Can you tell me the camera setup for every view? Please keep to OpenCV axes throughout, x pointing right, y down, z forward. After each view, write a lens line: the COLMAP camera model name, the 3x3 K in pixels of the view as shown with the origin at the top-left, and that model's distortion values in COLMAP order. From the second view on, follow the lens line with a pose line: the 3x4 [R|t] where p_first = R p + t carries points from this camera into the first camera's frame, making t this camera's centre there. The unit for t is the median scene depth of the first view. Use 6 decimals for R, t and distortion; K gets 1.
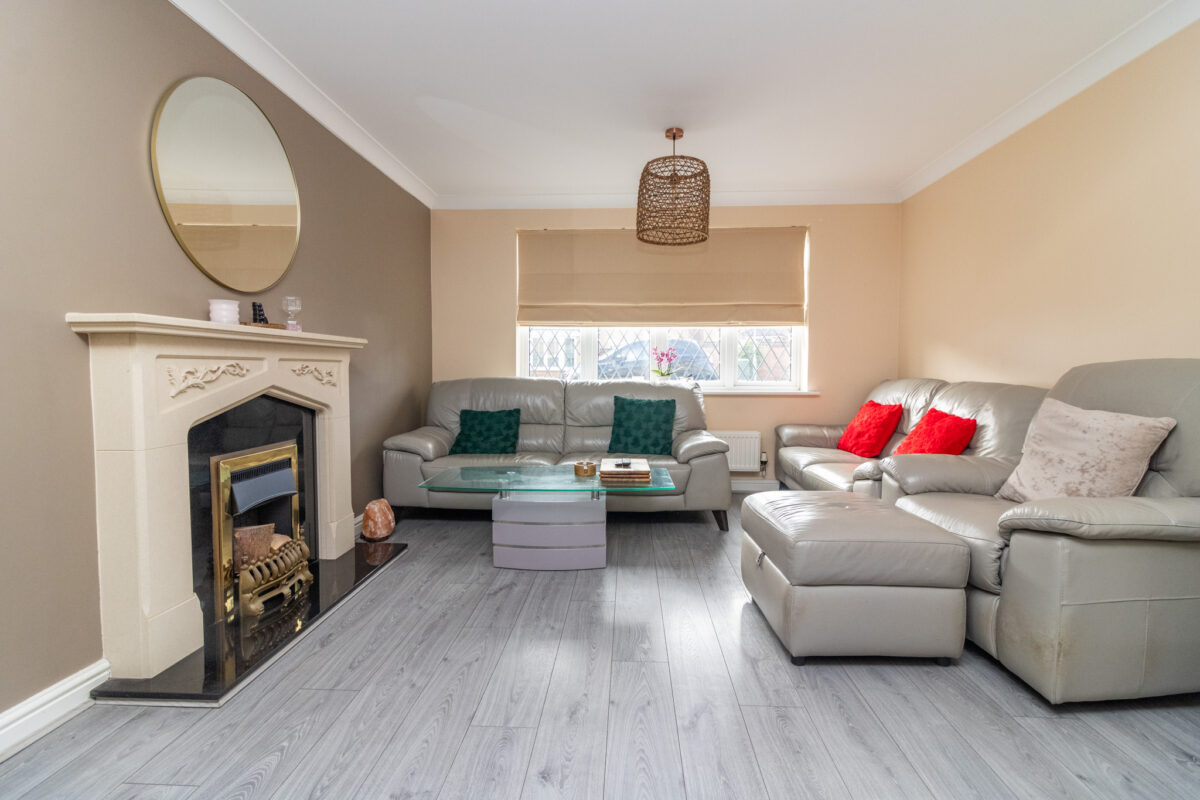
lens RADIAL K [[553.7, 0, 600.2], [0, 553.7, 394.3], [0, 0, 1]] dist [0.001225, 0.000883]
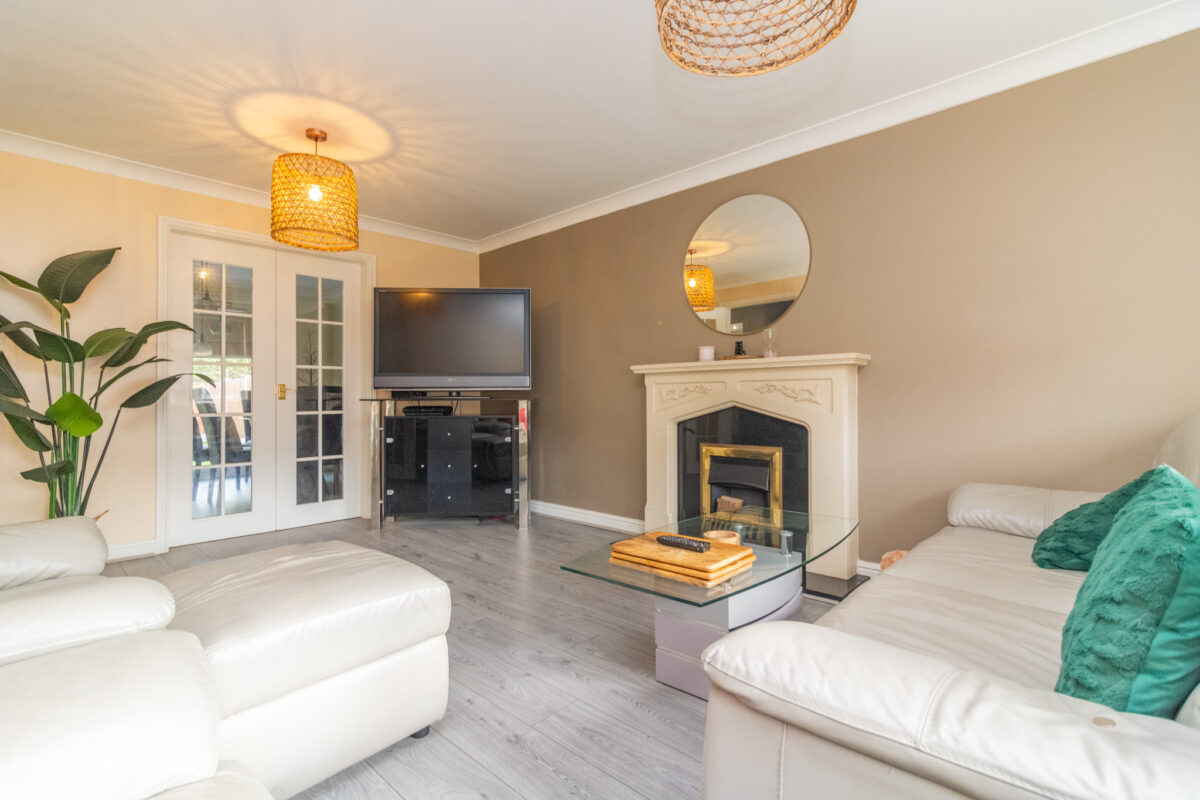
lens RADIAL K [[558.6, 0, 599.7], [0, 558.6, 407.4], [0, 0, 1]] dist [0.000410, 0.000167]
pose [[-0.643589, 0.021800, -0.765061, 0.653078], [-0.026574, 0.998355, 0.050802, -0.058150], [0.764910, 0.053026, -0.641951, 1.576016]]
